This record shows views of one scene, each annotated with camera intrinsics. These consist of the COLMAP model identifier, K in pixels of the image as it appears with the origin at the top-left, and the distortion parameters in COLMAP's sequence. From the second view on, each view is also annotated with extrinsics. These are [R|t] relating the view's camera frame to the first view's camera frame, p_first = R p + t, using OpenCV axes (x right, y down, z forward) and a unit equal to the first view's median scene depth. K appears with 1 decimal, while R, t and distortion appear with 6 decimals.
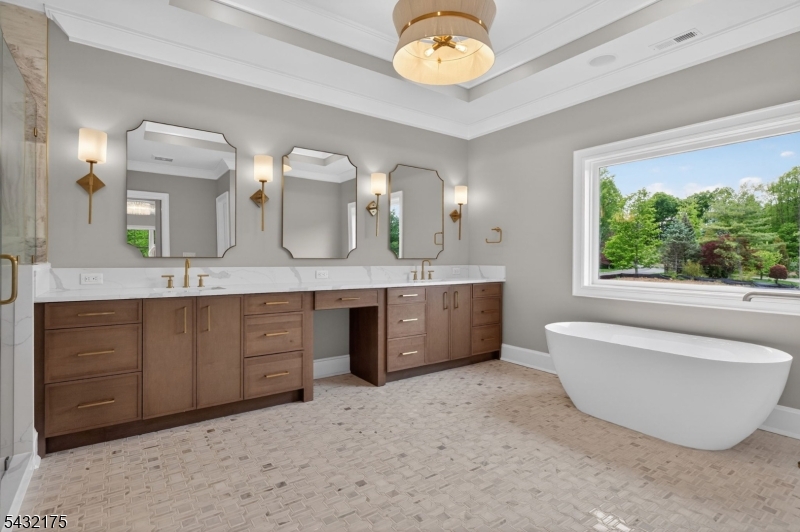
lens RADIAL K [[394.9, 0, 402.1], [0, 394.9, 262.4], [0, 0, 1]] dist [0.003751, 0.000739]
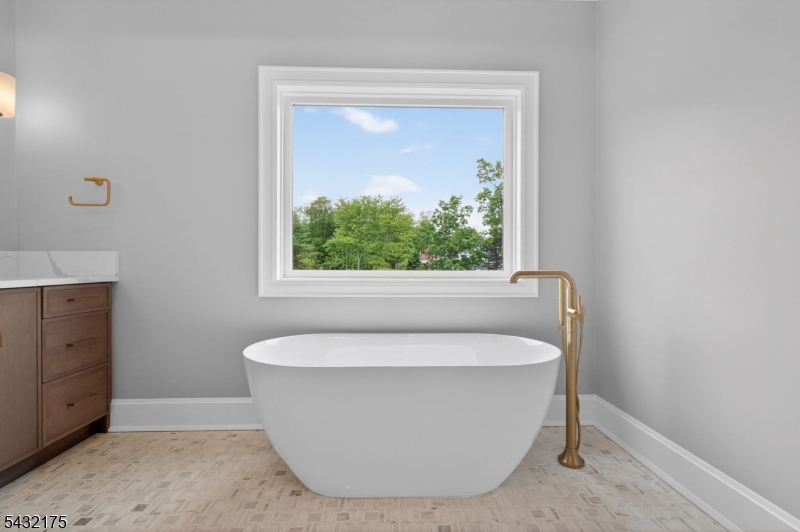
lens RADIAL K [[394.9, 0, 393.2], [0, 394.9, 269.1], [0, 0, 1]] dist [0.003751, 0.000739]
pose [[0.553953, -0.005676, 0.832529, 0.026202], [0.006140, 0.999977, 0.002733, 0.036476], [-0.832526, 0.003598, 0.553975, 0.431884]]
